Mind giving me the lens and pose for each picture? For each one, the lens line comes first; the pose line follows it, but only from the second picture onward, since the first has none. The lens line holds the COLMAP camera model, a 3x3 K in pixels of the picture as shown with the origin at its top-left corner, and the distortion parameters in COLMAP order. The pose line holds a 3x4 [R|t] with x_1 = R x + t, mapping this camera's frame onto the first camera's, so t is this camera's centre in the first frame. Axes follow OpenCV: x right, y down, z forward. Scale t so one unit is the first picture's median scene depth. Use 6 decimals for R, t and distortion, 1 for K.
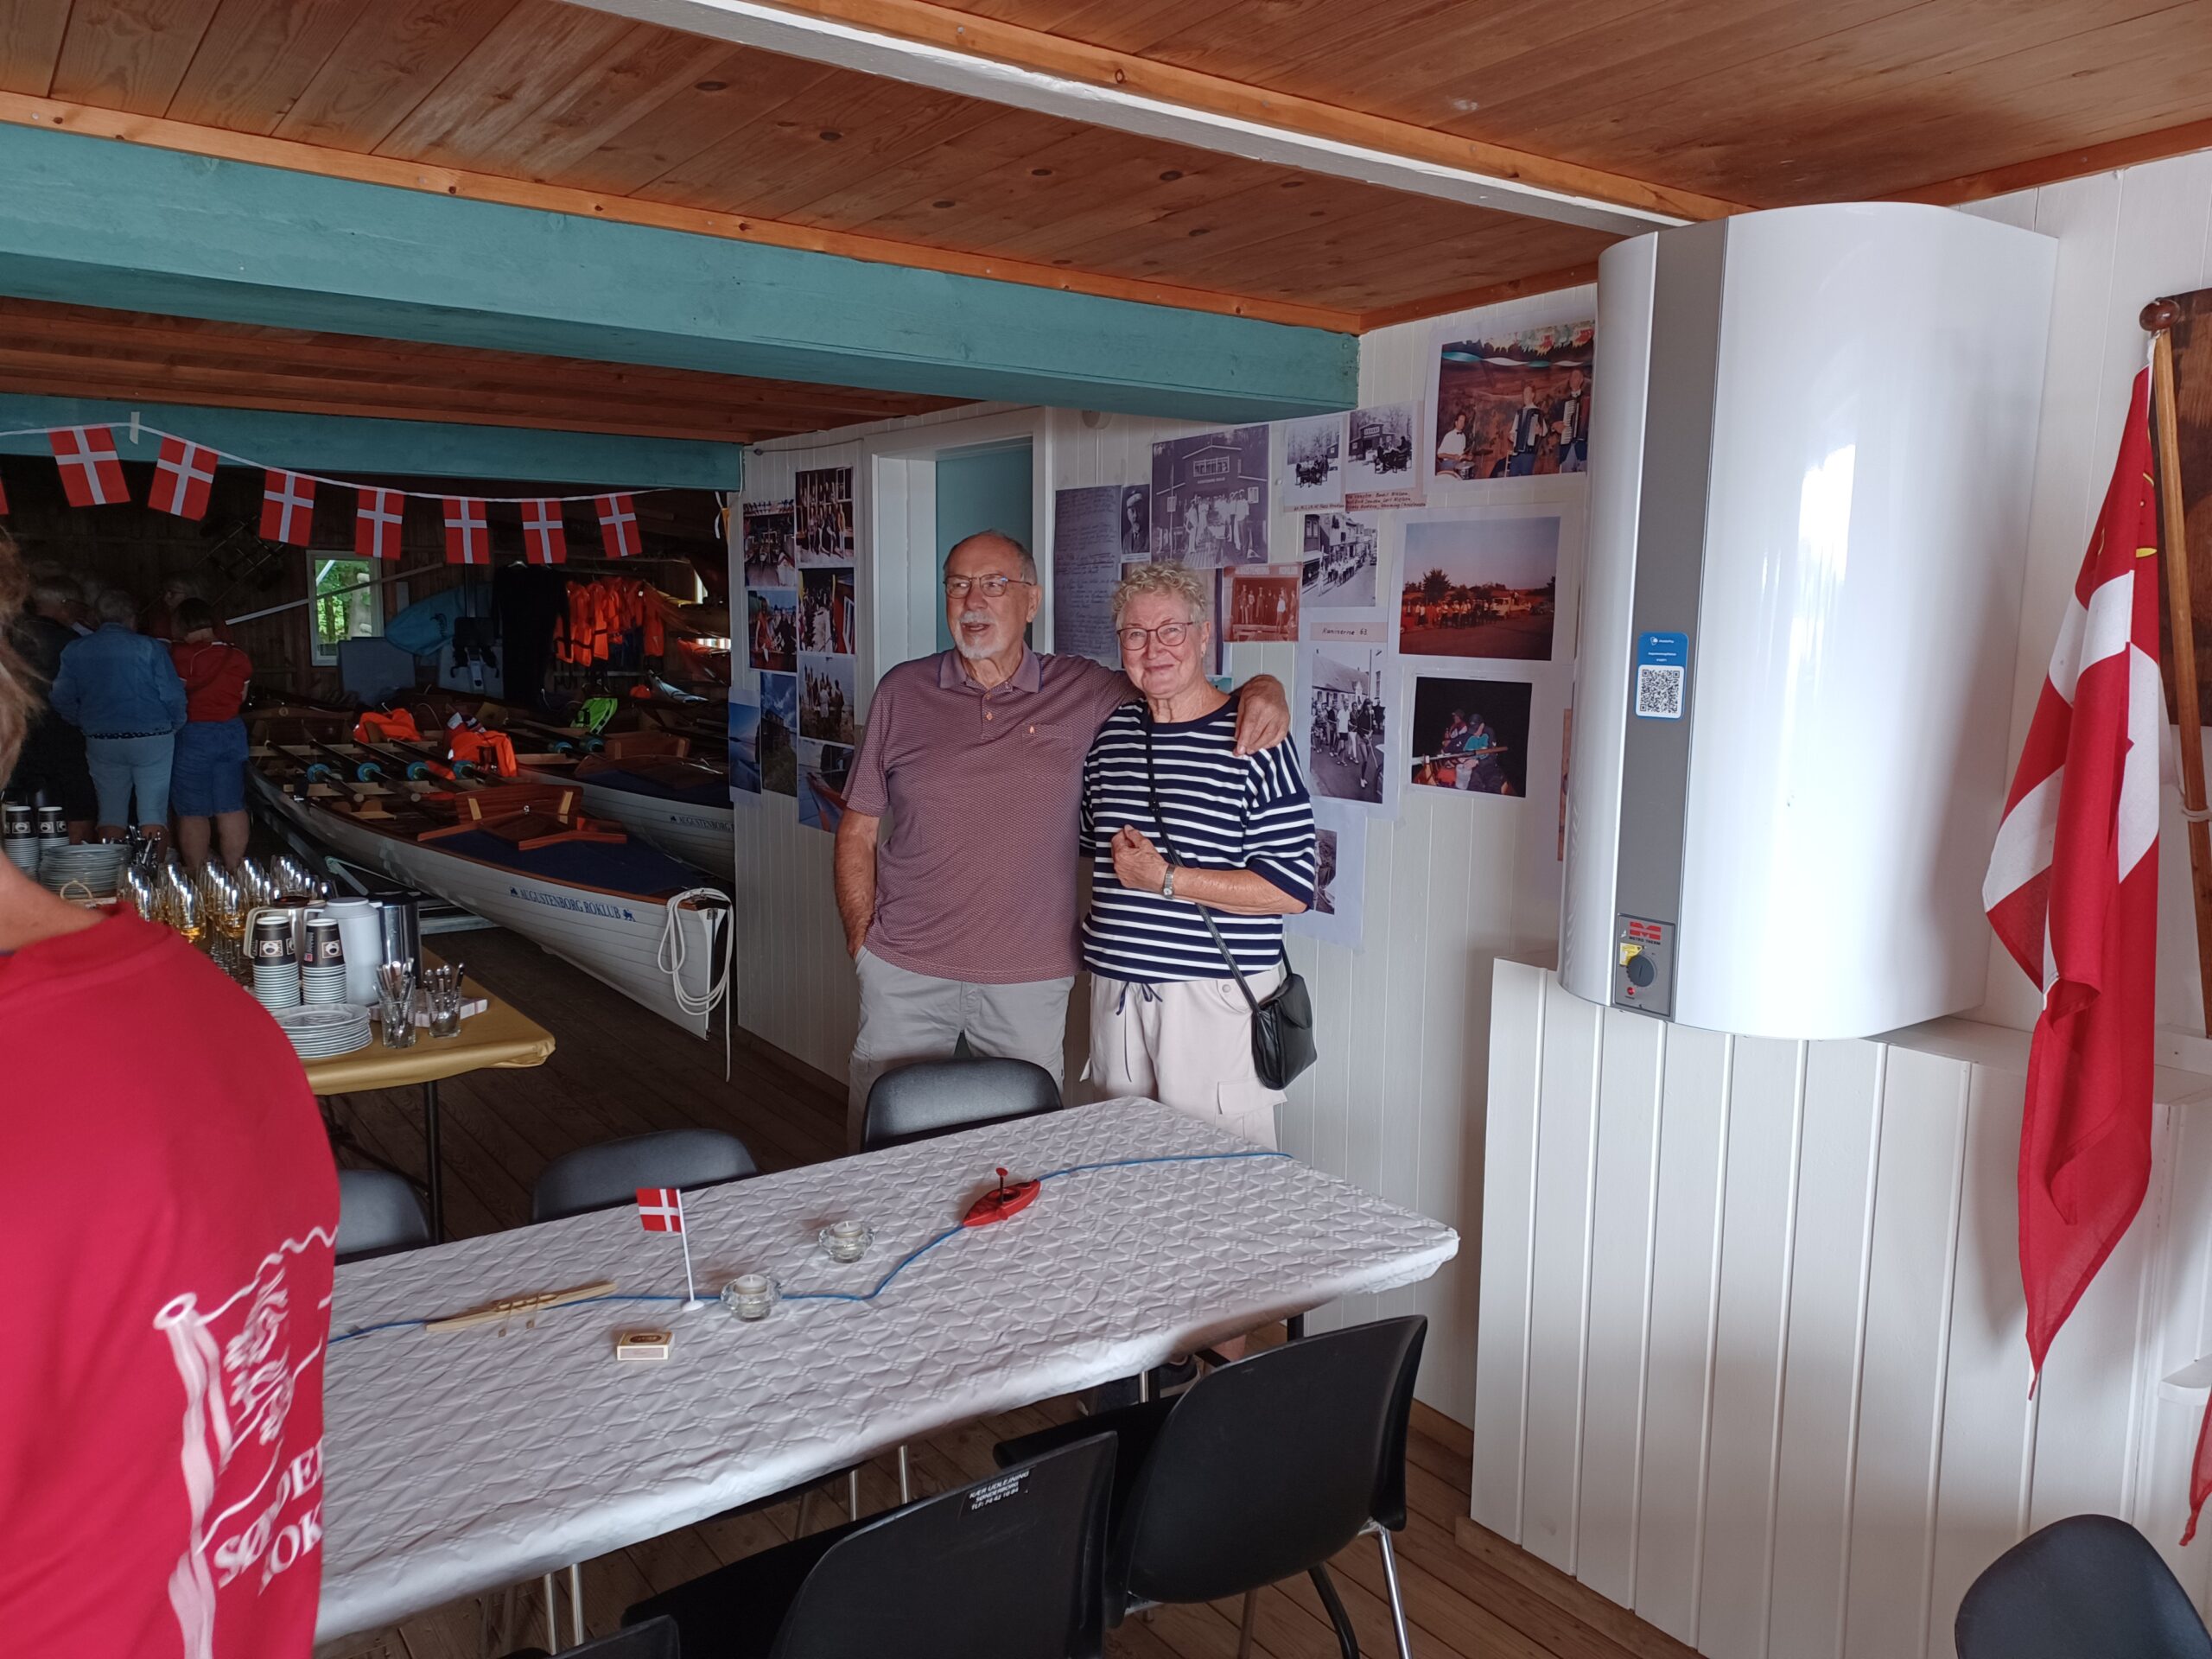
lens RADIAL K [[1585.5, 0, 1090.2], [0, 1585.5, 838.6], [0, 0, 1]] dist [0.082543, -0.070114]
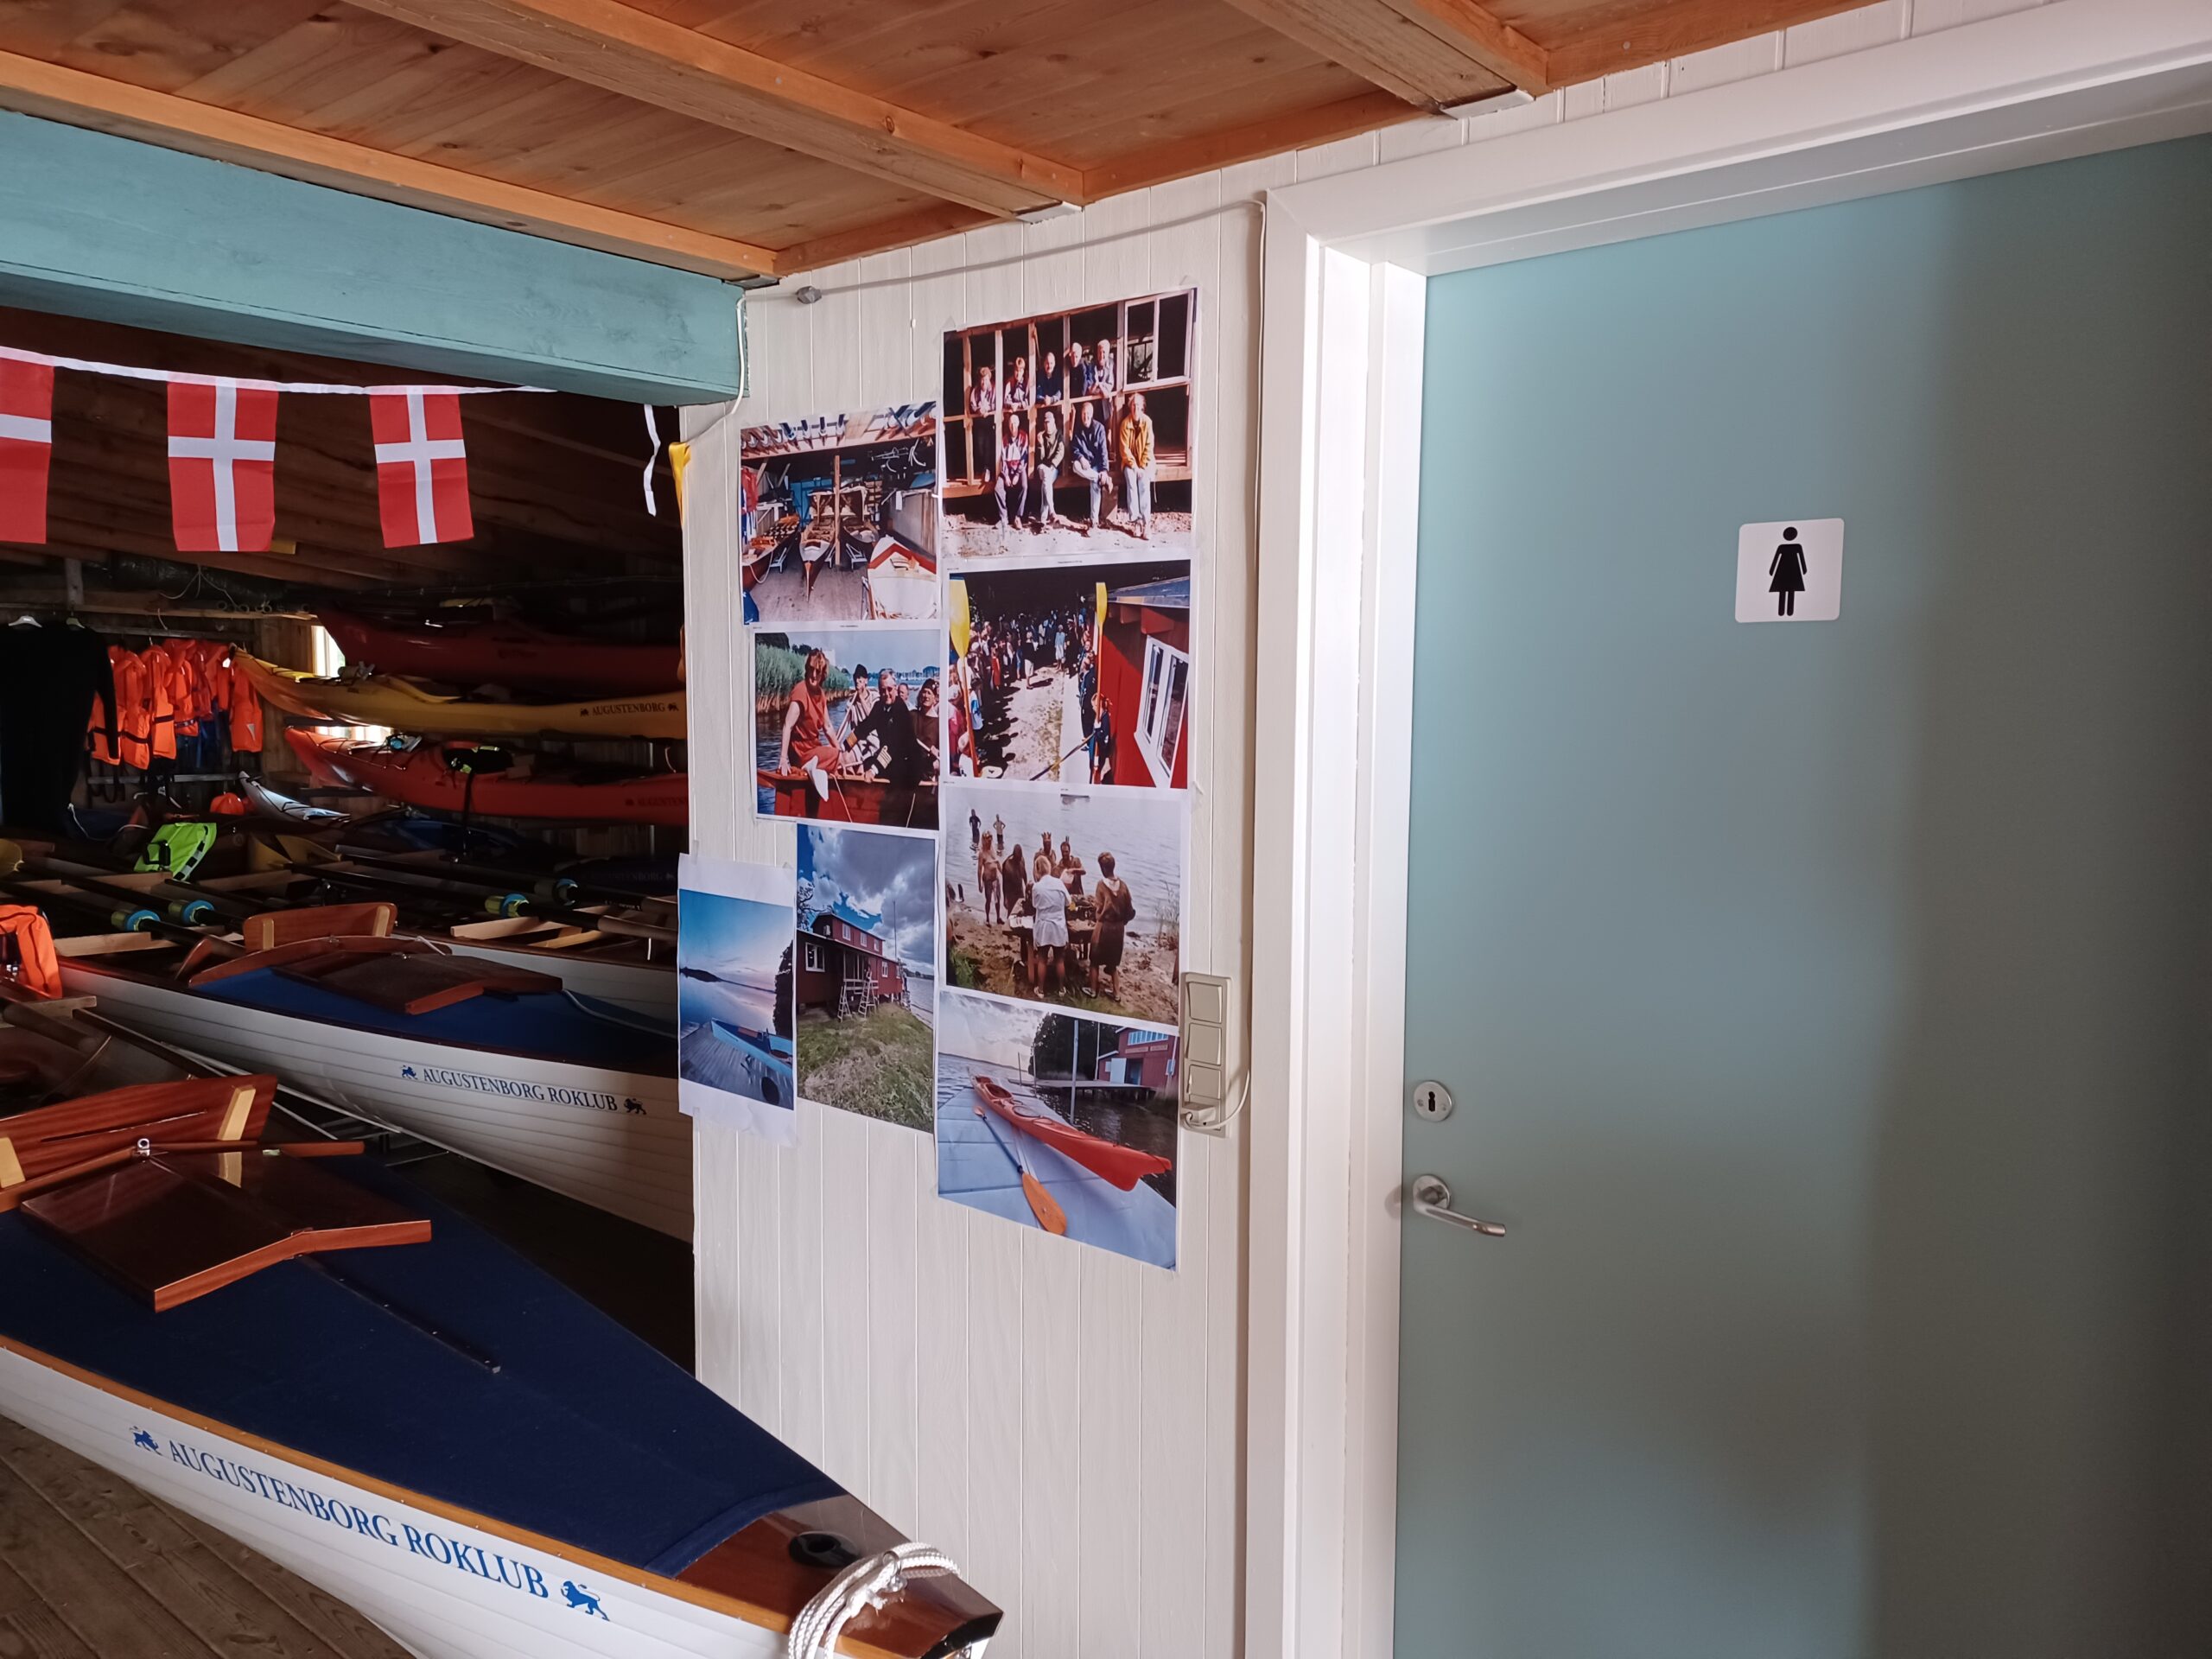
lens RADIAL K [[1585.5, 0, 1090.2], [0, 1585.5, 838.6], [0, 0, 1]] dist [0.082543, -0.070114]
pose [[0.968121, -0.031879, 0.248445, -0.373517], [0.043343, 0.998226, -0.040811, -0.126756], [-0.246704, 0.050279, 0.967786, 0.906217]]
